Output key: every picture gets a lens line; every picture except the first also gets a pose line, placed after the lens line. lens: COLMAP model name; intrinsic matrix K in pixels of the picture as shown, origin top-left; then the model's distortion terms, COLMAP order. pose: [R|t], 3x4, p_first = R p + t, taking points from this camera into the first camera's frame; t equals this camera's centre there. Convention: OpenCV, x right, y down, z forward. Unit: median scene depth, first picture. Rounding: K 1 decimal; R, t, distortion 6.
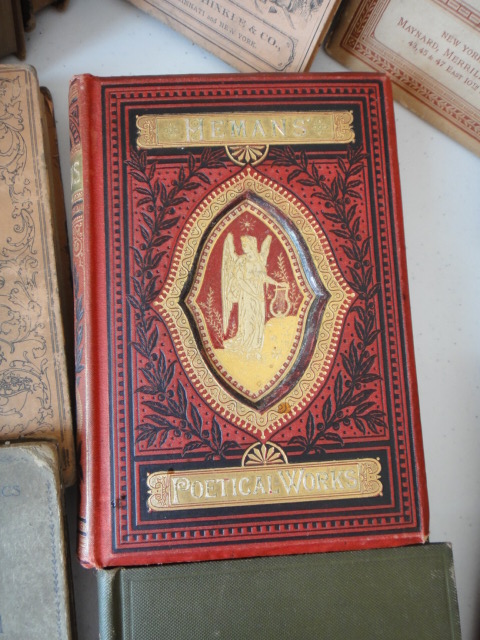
lens RADIAL K [[460.9, 0, 241.3], [0, 460.9, 326.7], [0, 0, 1]] dist [0.012180, -0.000530]
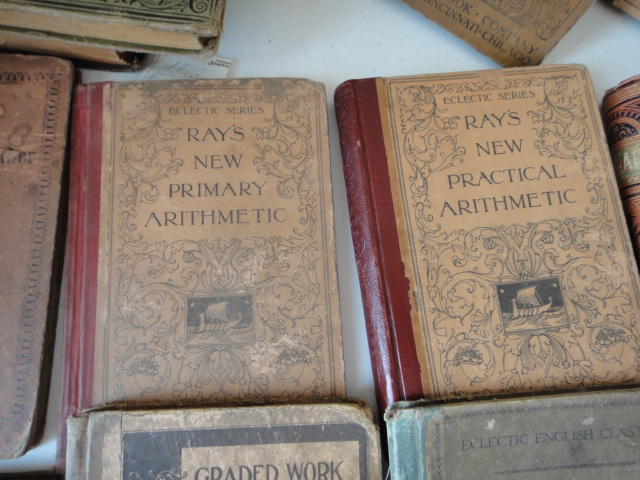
lens RADIAL K [[460.9, 0, 316.5], [0, 460.9, 236.1], [0, 0, 1]] dist [0.012180, -0.000530]
pose [[0.999906, 0.013333, -0.003113, -1.210838], [-0.013564, 0.995646, -0.092222, -0.004613], [0.001869, 0.092256, 0.995734, -0.162760]]
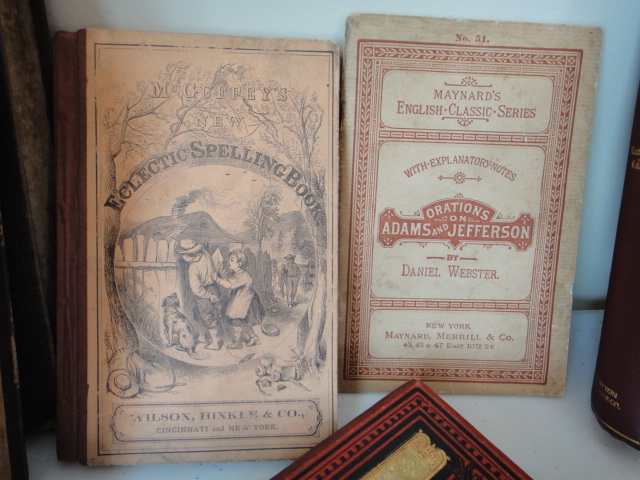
lens RADIAL K [[460.9, 0, 318.5], [0, 460.9, 233.3], [0, 0, 1]] dist [0.012180, -0.000530]
pose [[0.820163, -0.348943, 0.453399, -0.197400], [0.569786, 0.569825, -0.592151, -0.276824], [-0.051731, 0.744001, 0.666173, 0.143555]]
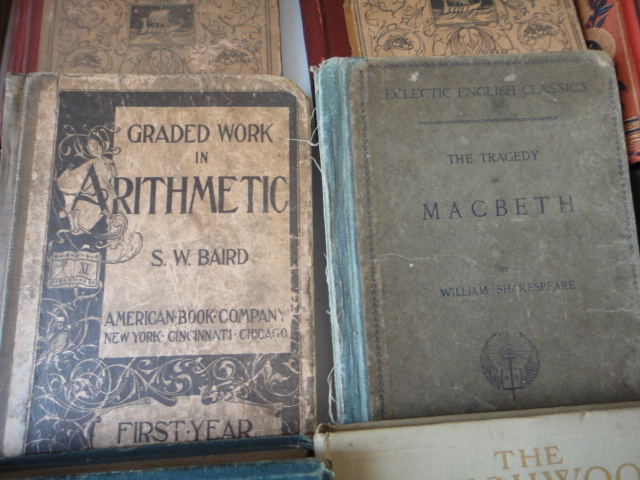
lens RADIAL K [[460.9, 0, 319.2], [0, 460.9, 236.2], [0, 0, 1]] dist [0.012180, -0.000530]
pose [[0.999865, 0.007264, -0.014757, -1.023145], [-0.009378, 0.988843, -0.148669, 0.819539], [0.013512, 0.148787, 0.988777, -0.095119]]
